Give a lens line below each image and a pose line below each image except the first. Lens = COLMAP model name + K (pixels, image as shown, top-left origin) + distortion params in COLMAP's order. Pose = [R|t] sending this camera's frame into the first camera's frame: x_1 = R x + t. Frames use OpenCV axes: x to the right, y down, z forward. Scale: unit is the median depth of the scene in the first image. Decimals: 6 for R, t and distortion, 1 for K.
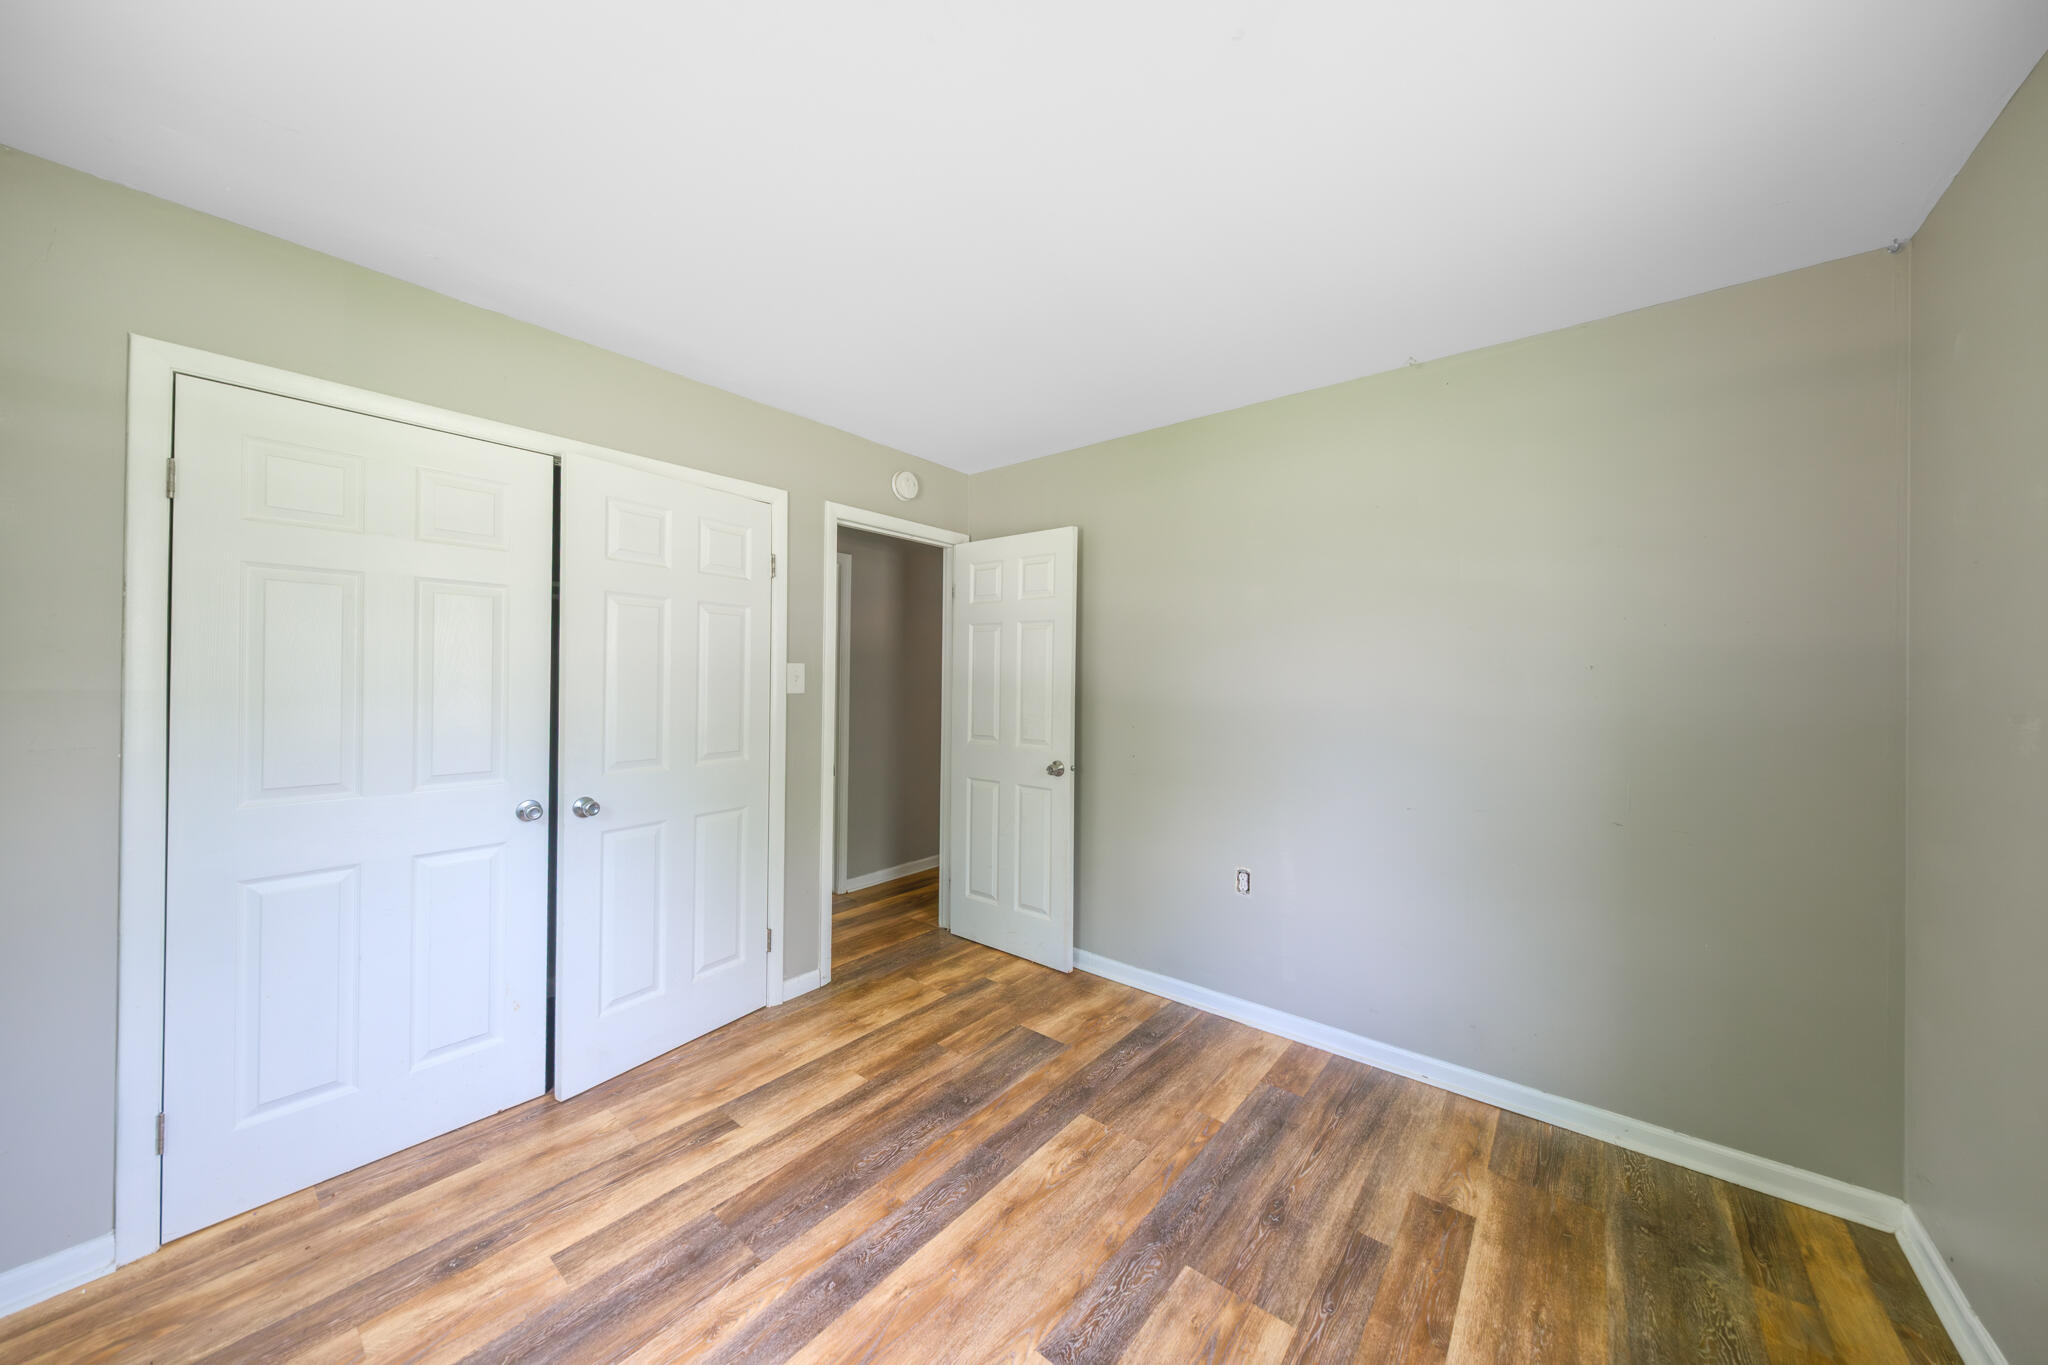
lens RADIAL K [[691.5, 0, 1021.8], [0, 691.5, 685.2], [0, 0, 1]] dist [0.004978, -0.000546]
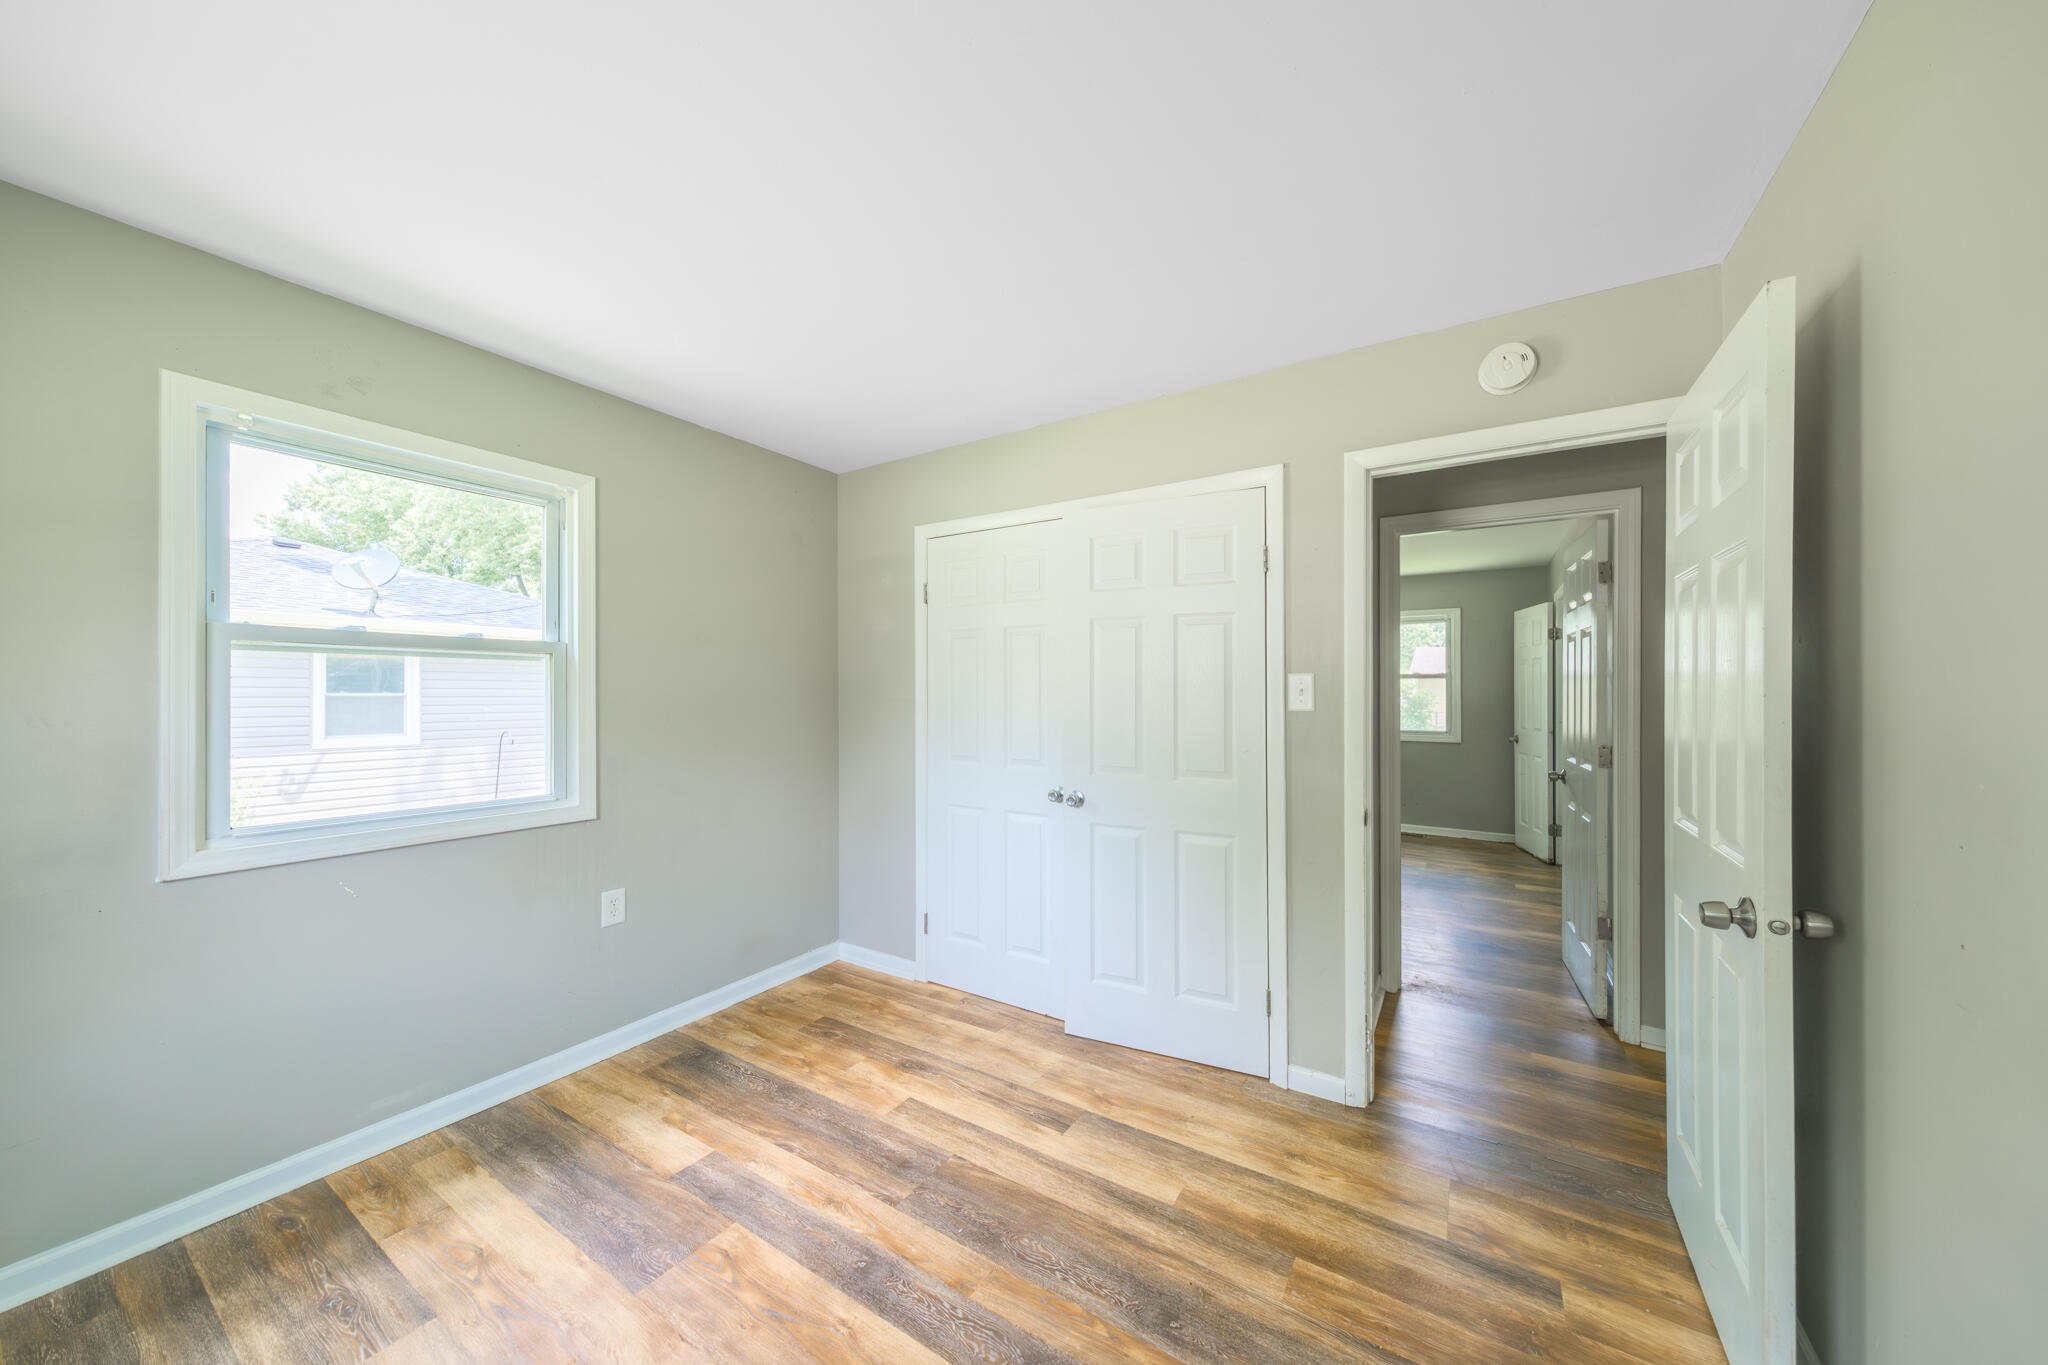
lens RADIAL K [[691.5, 0, 1021.3], [0, 691.5, 693.8], [0, 0, 1]] dist [0.004978, -0.000546]
pose [[0.124426, -0.002295, -0.992226, 0.604804], [-0.005517, 0.999980, -0.003005, -0.003794], [0.992214, 0.005848, 0.124411, 0.824209]]
